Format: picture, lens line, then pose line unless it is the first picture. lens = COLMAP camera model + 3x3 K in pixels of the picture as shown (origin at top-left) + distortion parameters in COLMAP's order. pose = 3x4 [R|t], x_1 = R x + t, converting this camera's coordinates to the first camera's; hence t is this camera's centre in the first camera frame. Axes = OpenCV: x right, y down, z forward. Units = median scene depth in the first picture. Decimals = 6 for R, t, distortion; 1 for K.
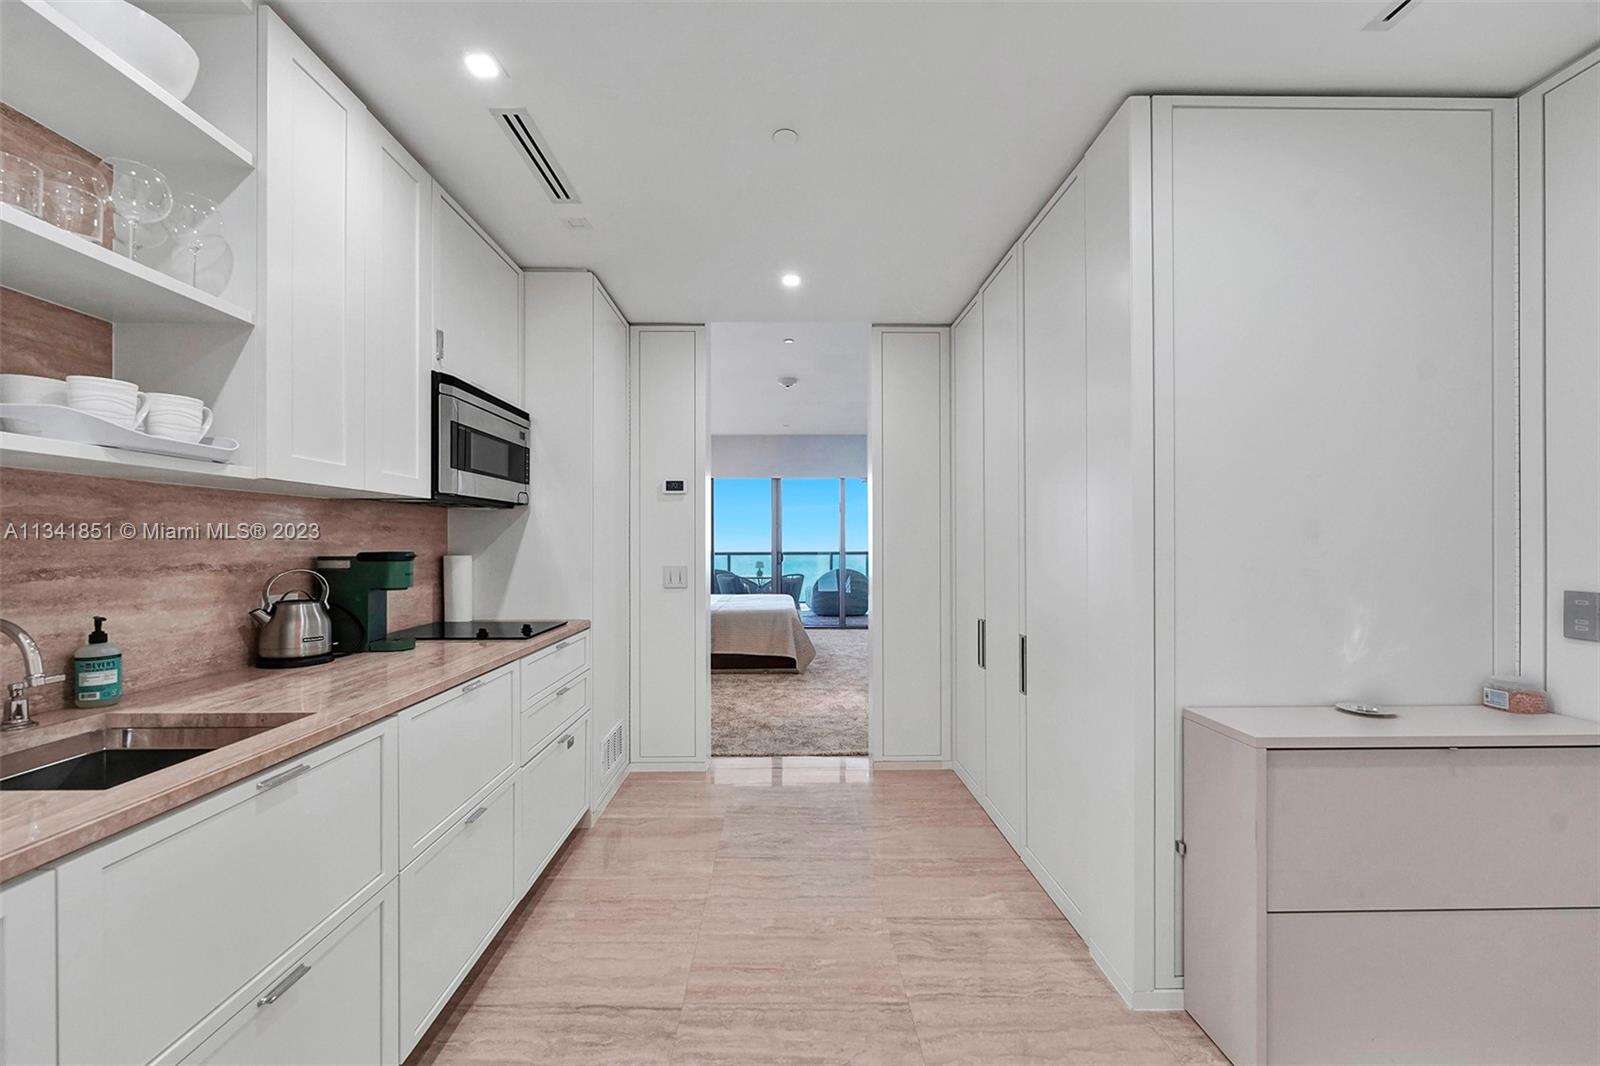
lens RADIAL K [[659.4, 0, 777.0], [0, 659.4, 562.6], [0, 0, 1]] dist [-0.000524, -0.000132]
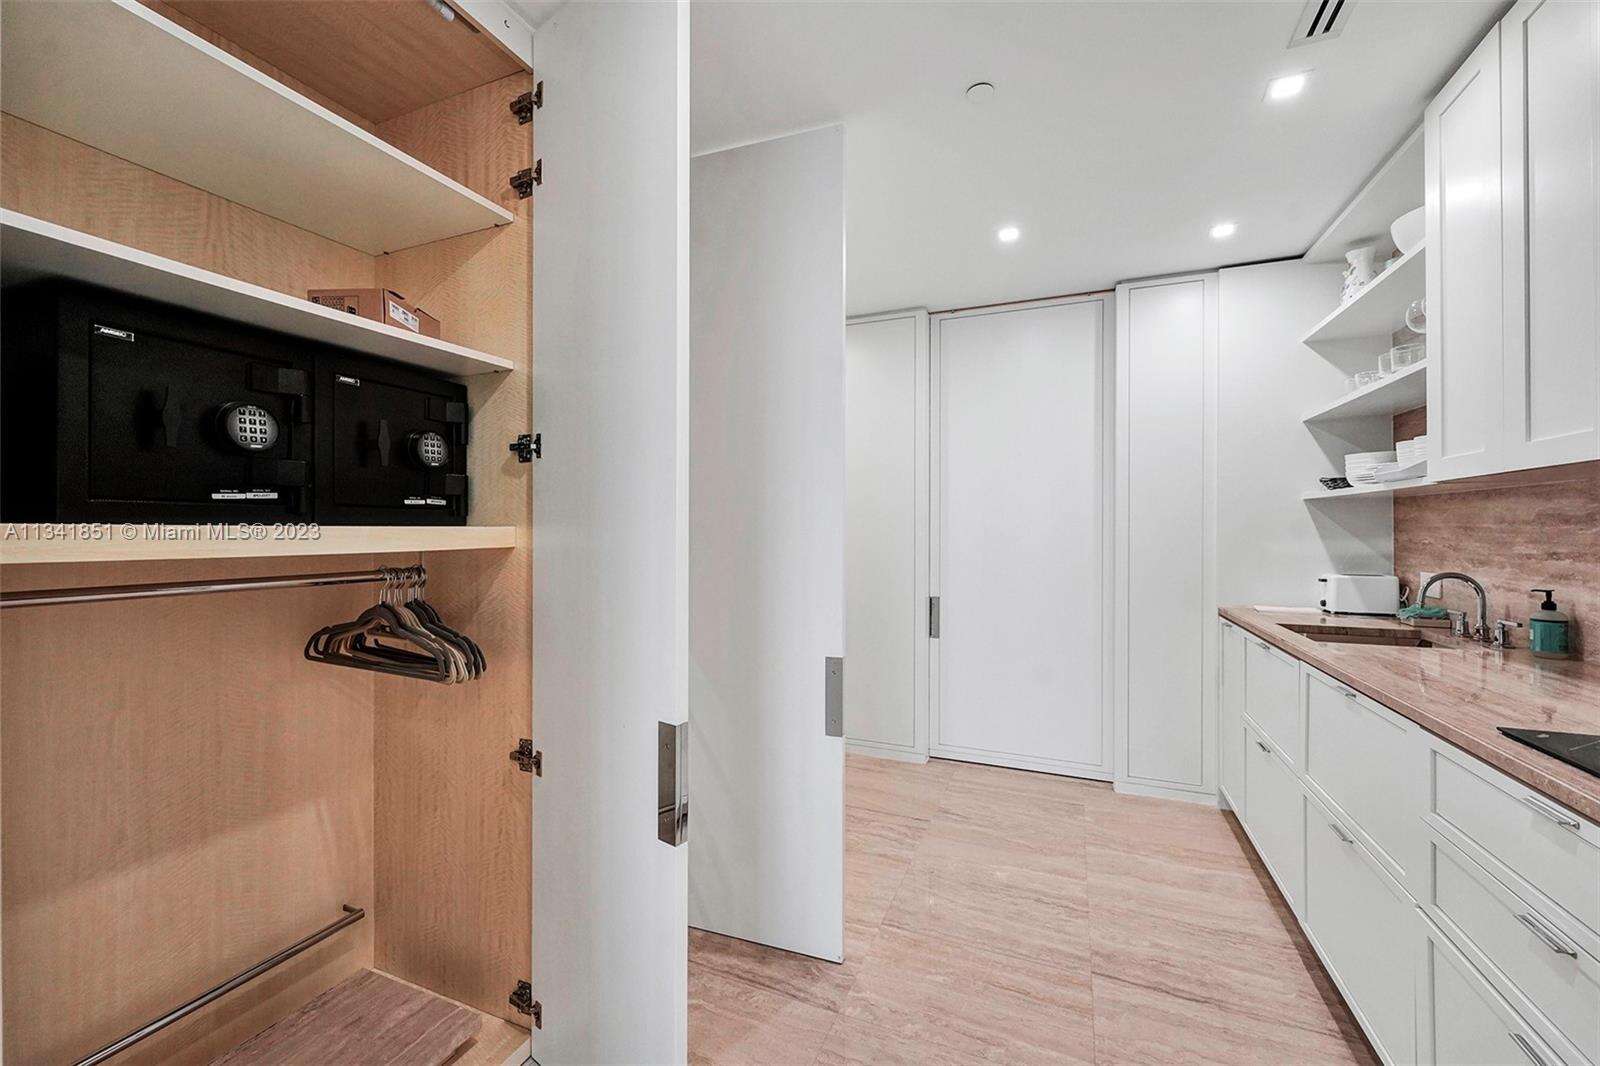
lens RADIAL K [[651.0, 0, 800.6], [0, 651.0, 537.4], [0, 0, 1]] dist [0.000082, -0.000289]
pose [[-0.928099, -0.005008, 0.372299, -0.081822], [0.010673, 0.999141, 0.040048, -0.058742], [-0.372180, 0.041142, -0.927248, 1.796060]]
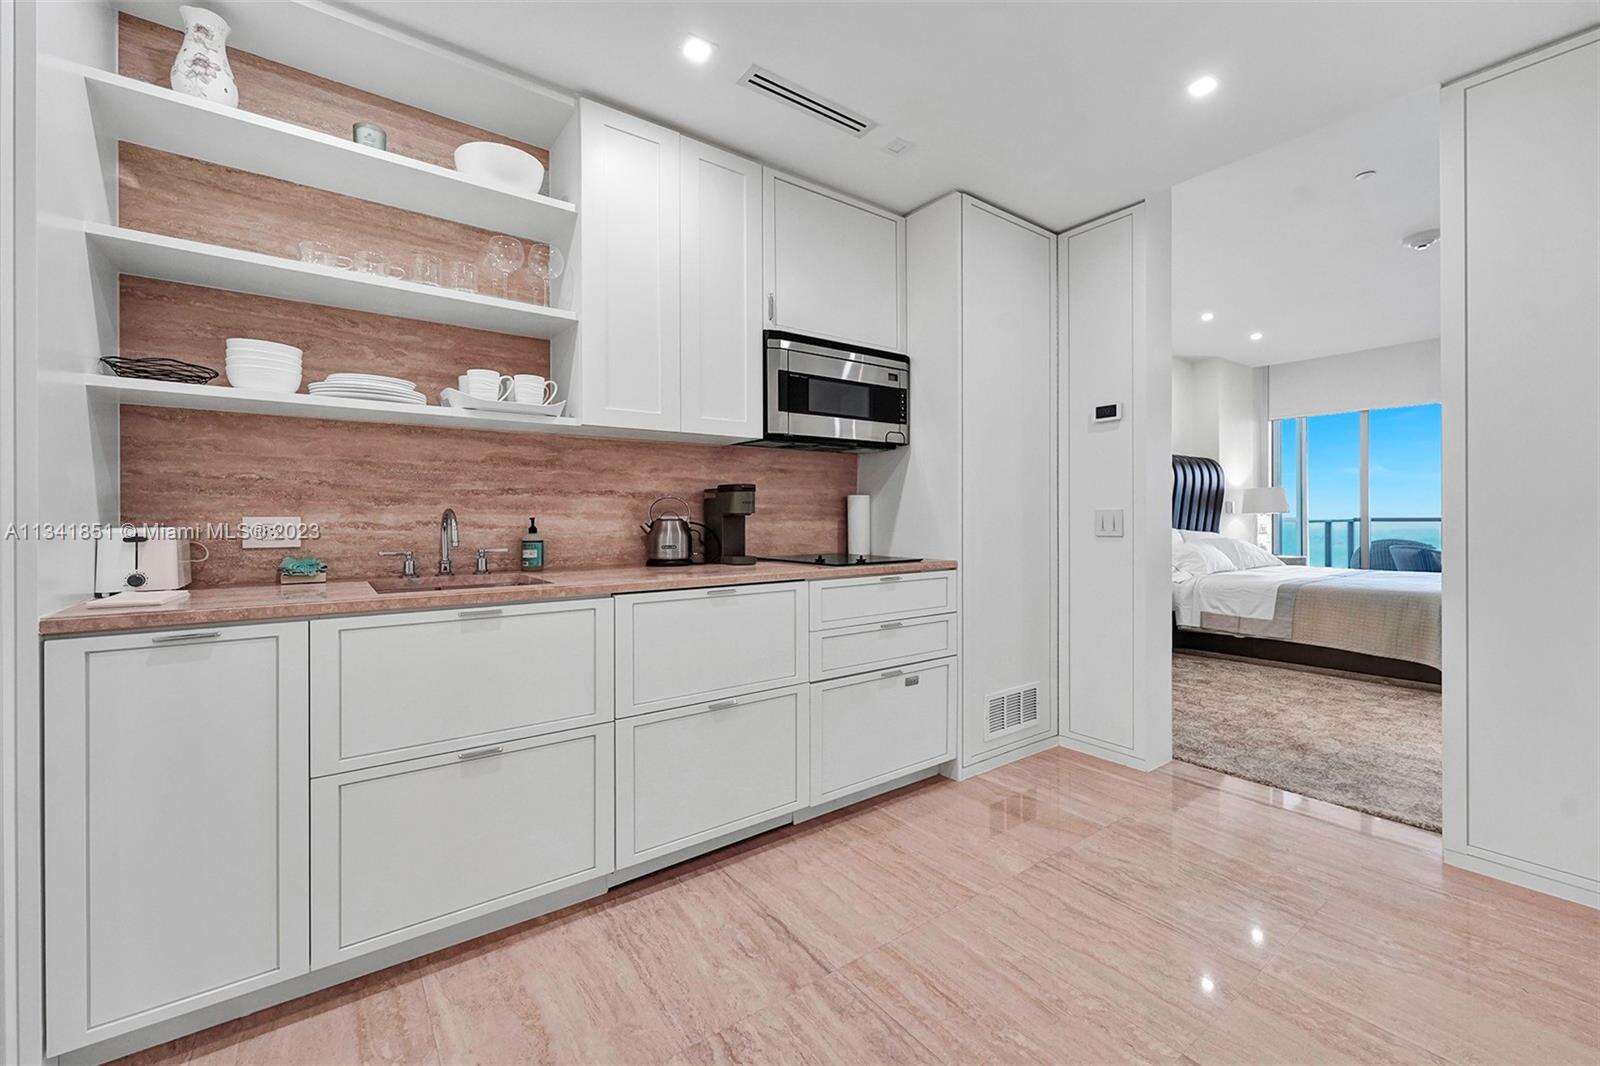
lens RADIAL K [[641.7, 0, 800.0], [0, 641.7, 533.0], [0, 0, 1]] dist [-0.000457, -0.000088]
pose [[0.599618, 0.021638, -0.799993, 0.439642], [-0.021843, 0.999704, 0.010668, 0.058163], [0.799988, 0.011077, 0.599914, 0.369418]]
